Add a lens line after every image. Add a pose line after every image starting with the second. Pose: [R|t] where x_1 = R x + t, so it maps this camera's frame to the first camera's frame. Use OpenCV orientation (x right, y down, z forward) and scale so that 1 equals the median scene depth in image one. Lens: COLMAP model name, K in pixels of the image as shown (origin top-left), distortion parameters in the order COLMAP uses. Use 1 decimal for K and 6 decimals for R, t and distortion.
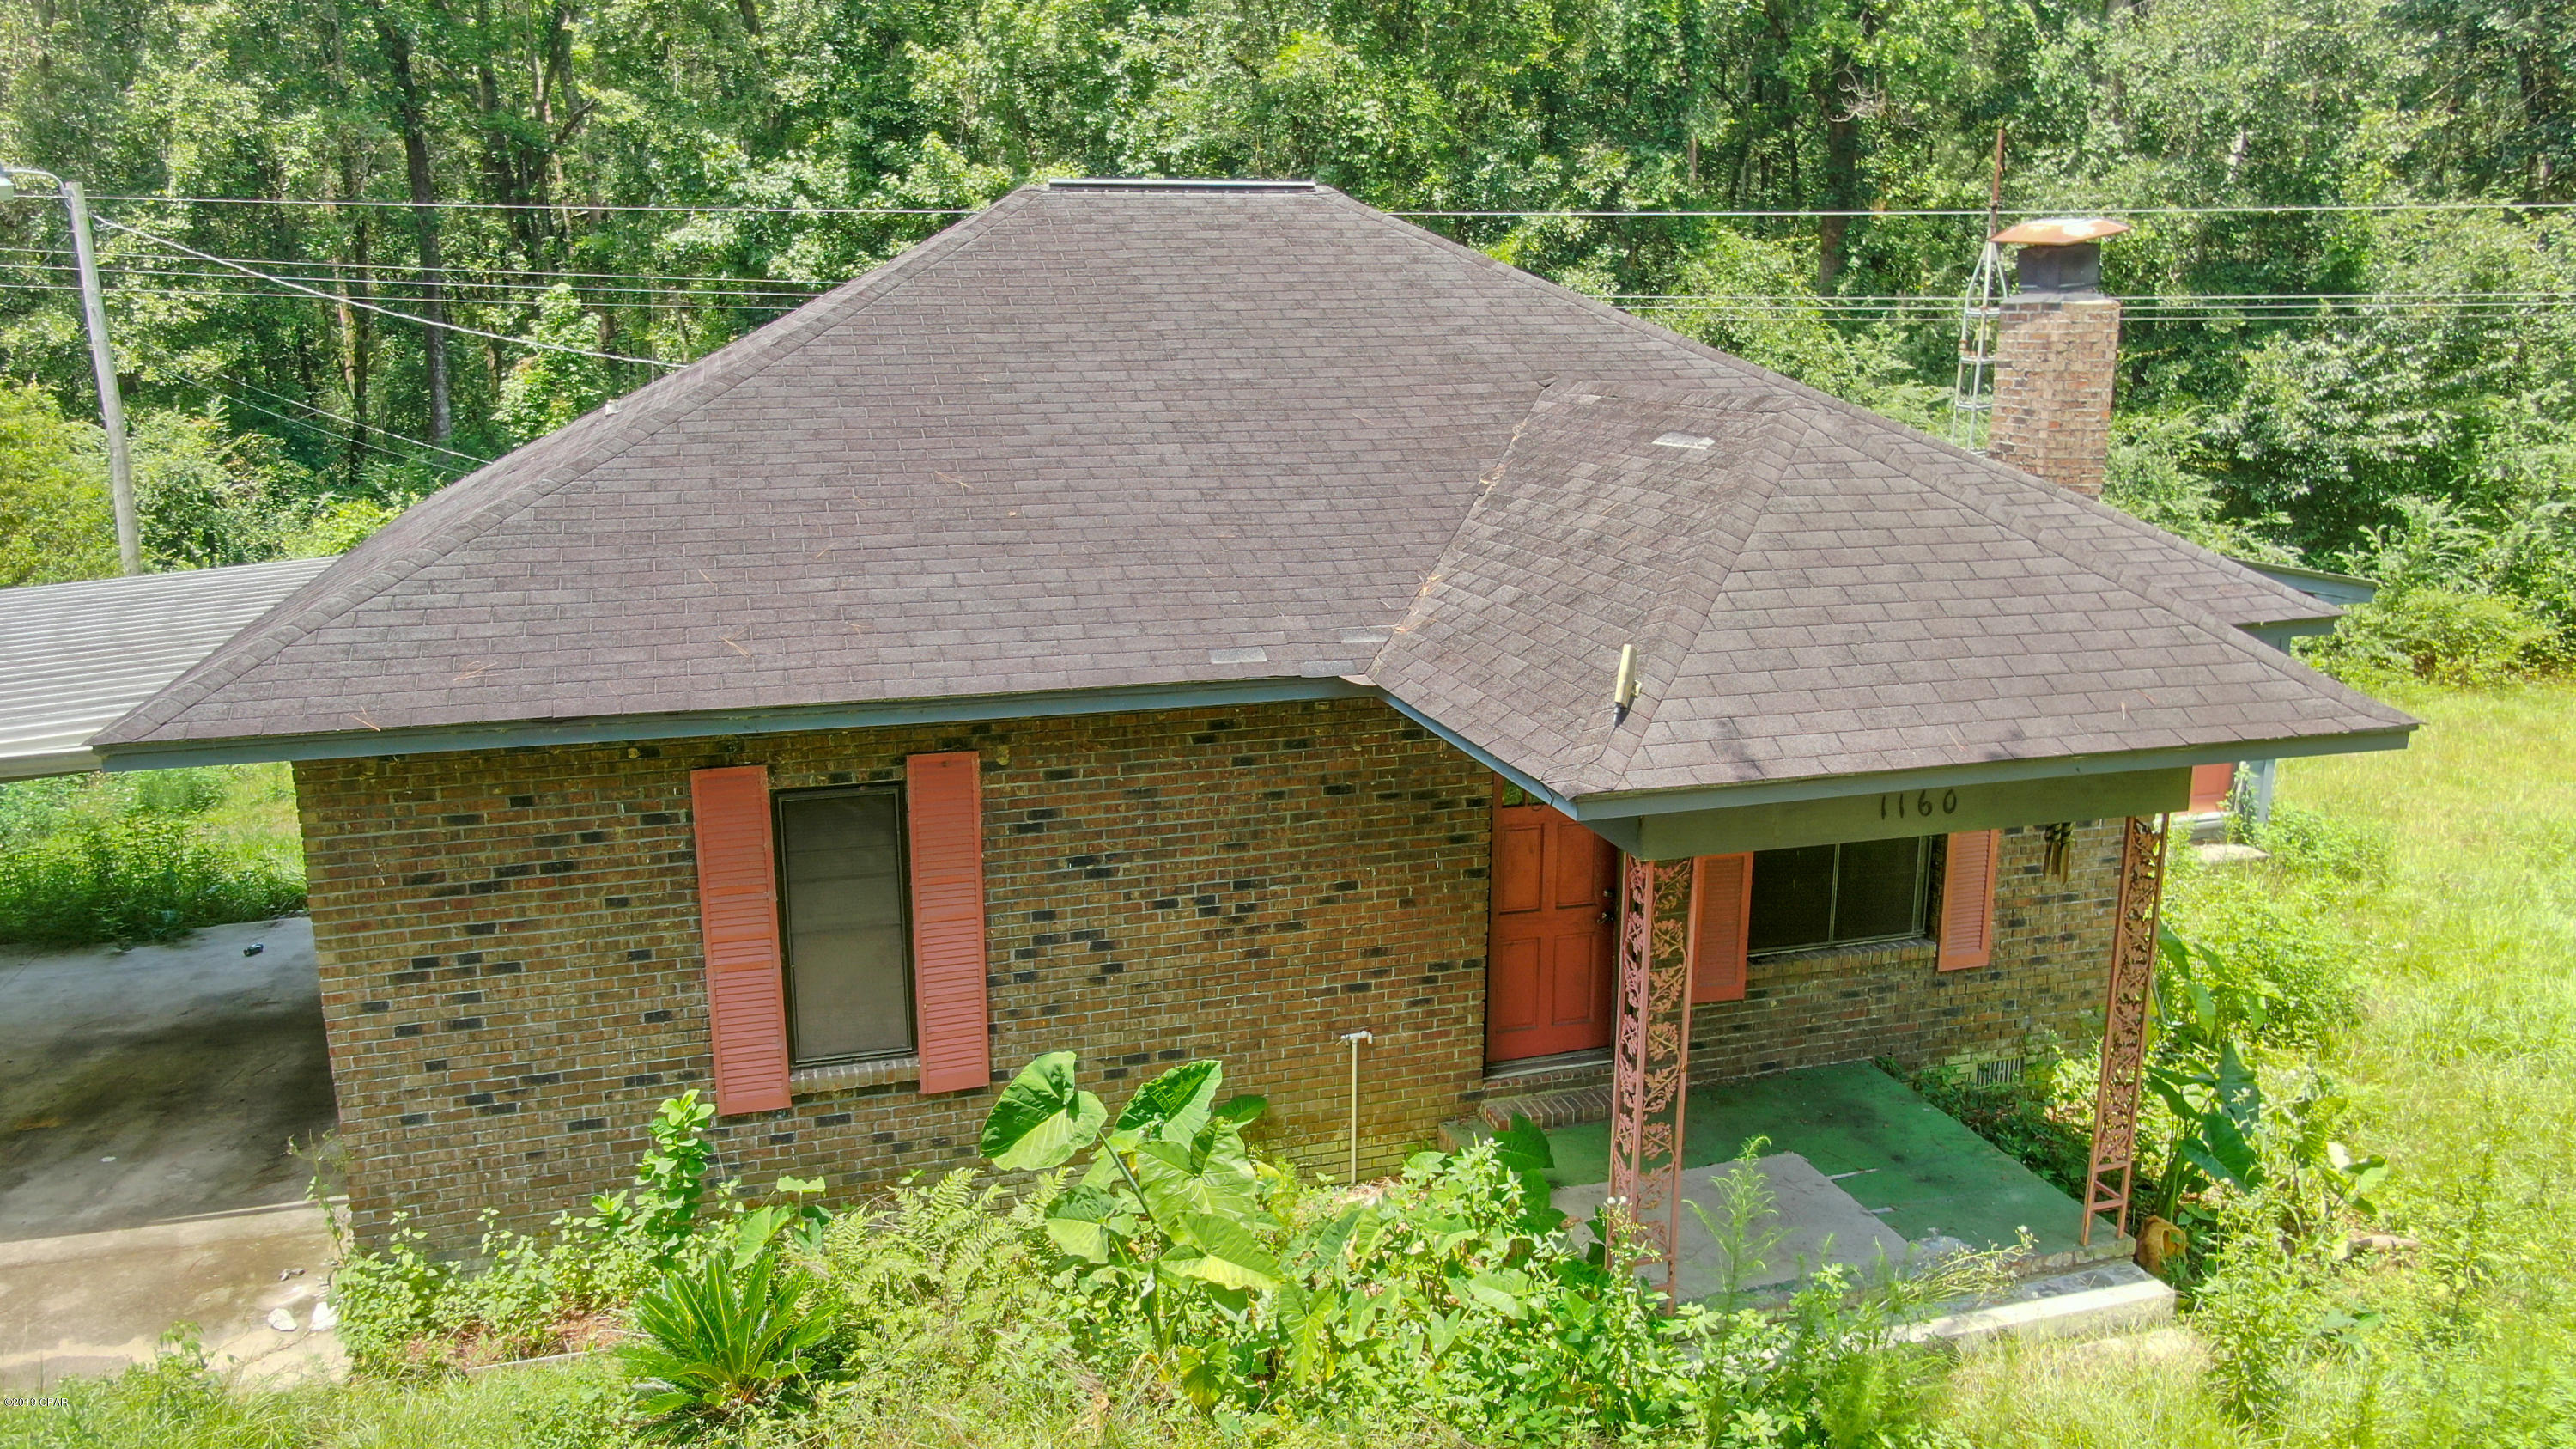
lens RADIAL K [[1887.6, 0, 1288.0], [0, 1887.6, 724.5], [0, 0, 1]] dist [-0.001793, -0.000016]
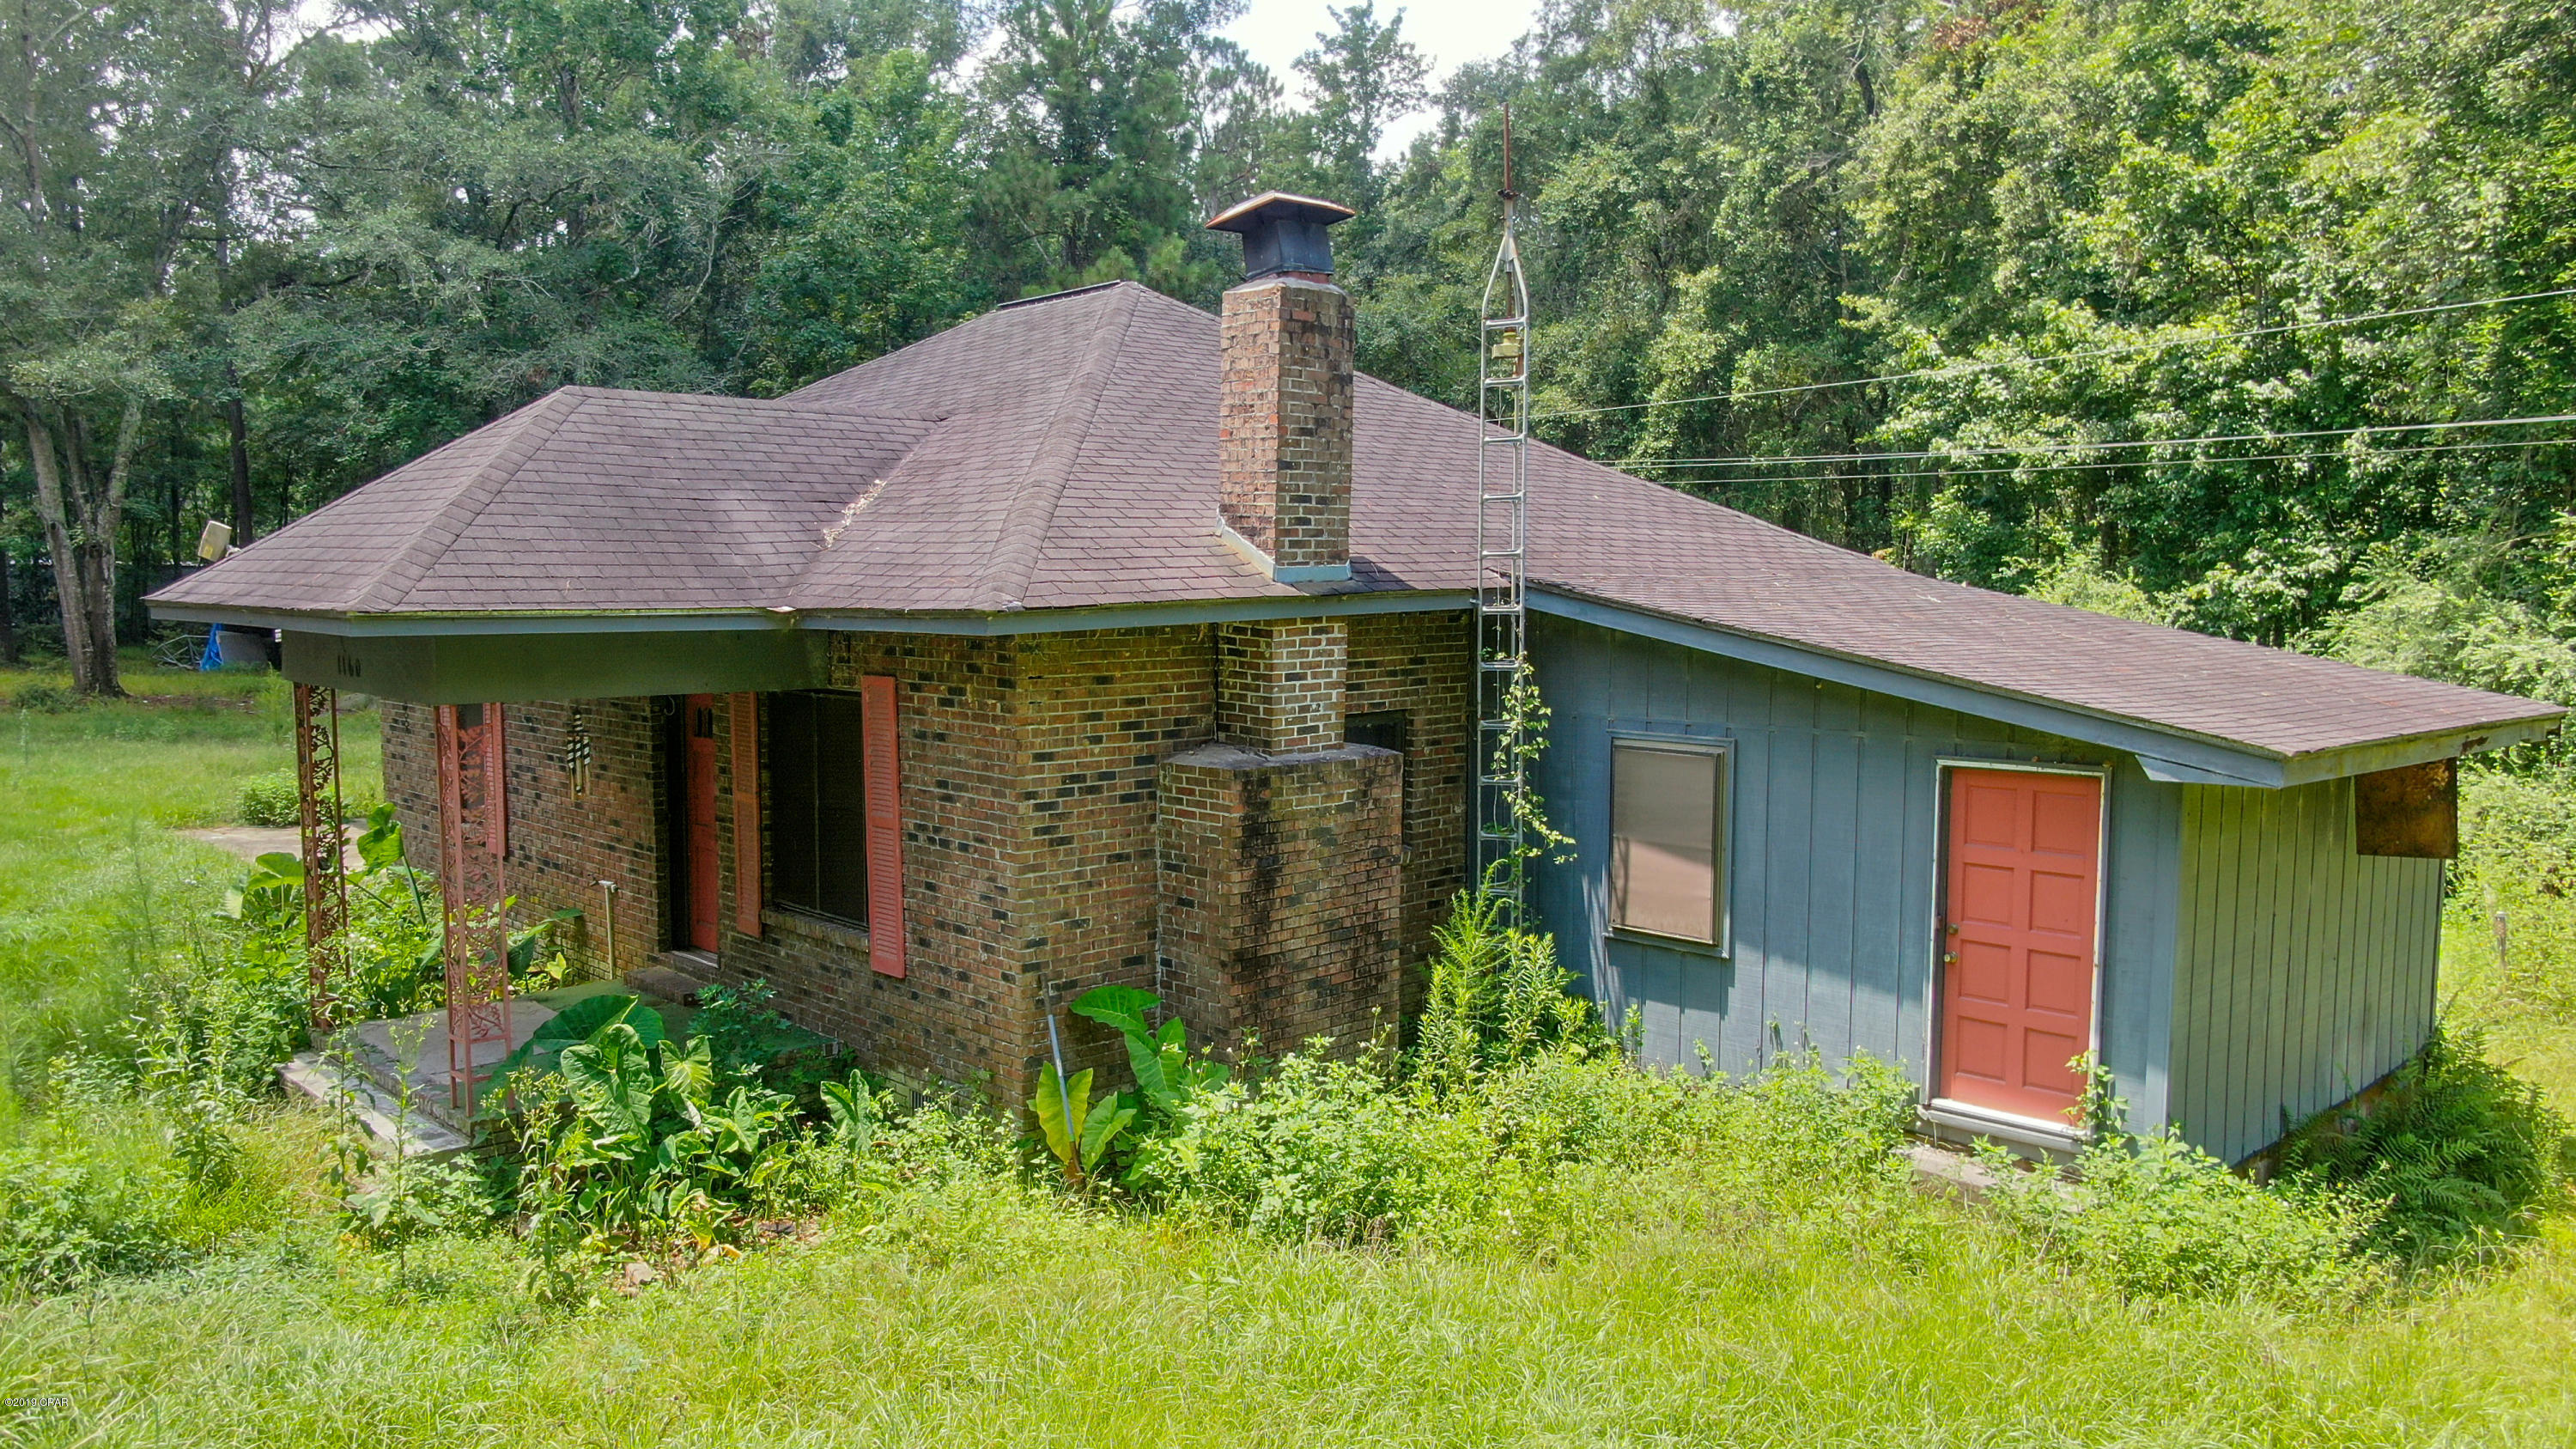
lens RADIAL K [[1887.6, 0, 1288.0], [0, 1887.6, 724.5], [0, 0, 1]] dist [-0.001793, -0.000016]
pose [[0.434968, 0.077095, -0.897140, 1.195858], [-0.207009, 0.978203, -0.016305, -0.020817], [0.876328, 0.192808, 0.441446, 0.668396]]
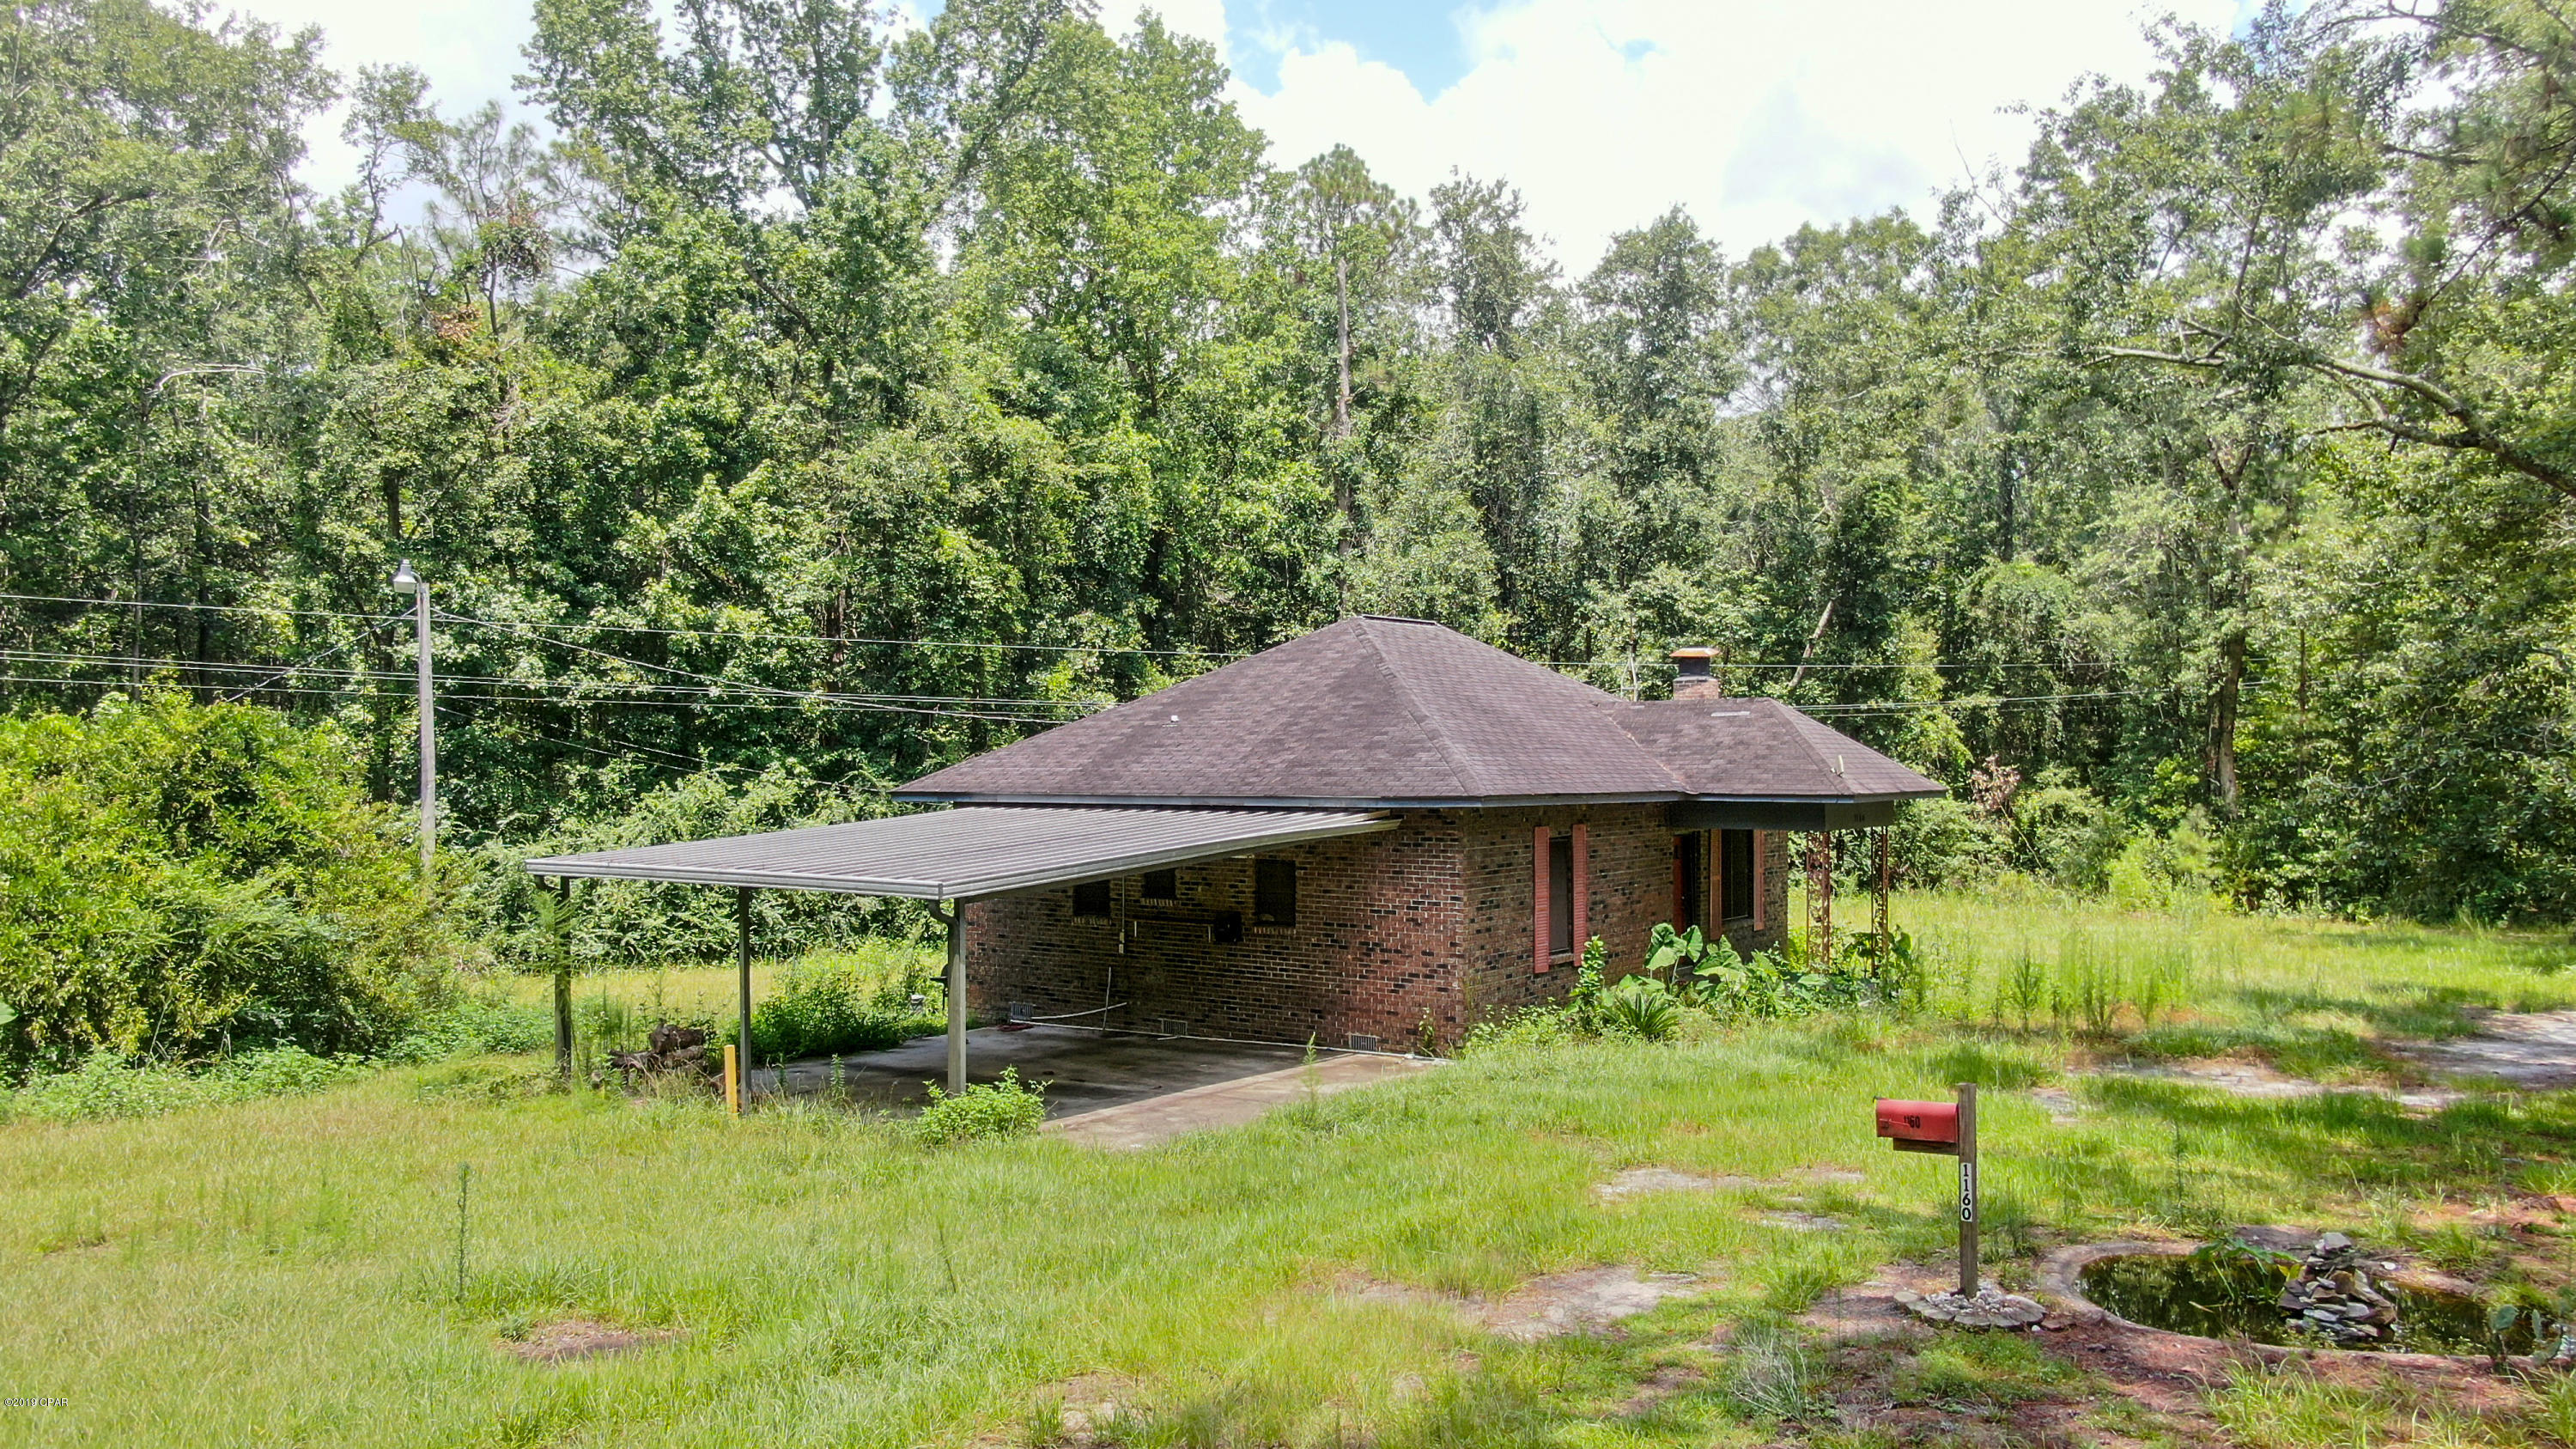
lens RADIAL K [[1887.6, 0, 1288.0], [0, 1887.6, 724.5], [0, 0, 1]] dist [-0.001793, -0.000016]
pose [[0.790648, 0.010216, 0.612186, -1.521731], [0.139458, 0.970574, -0.196308, 0.242651], [-0.596177, 0.240585, 0.765958, -0.564692]]
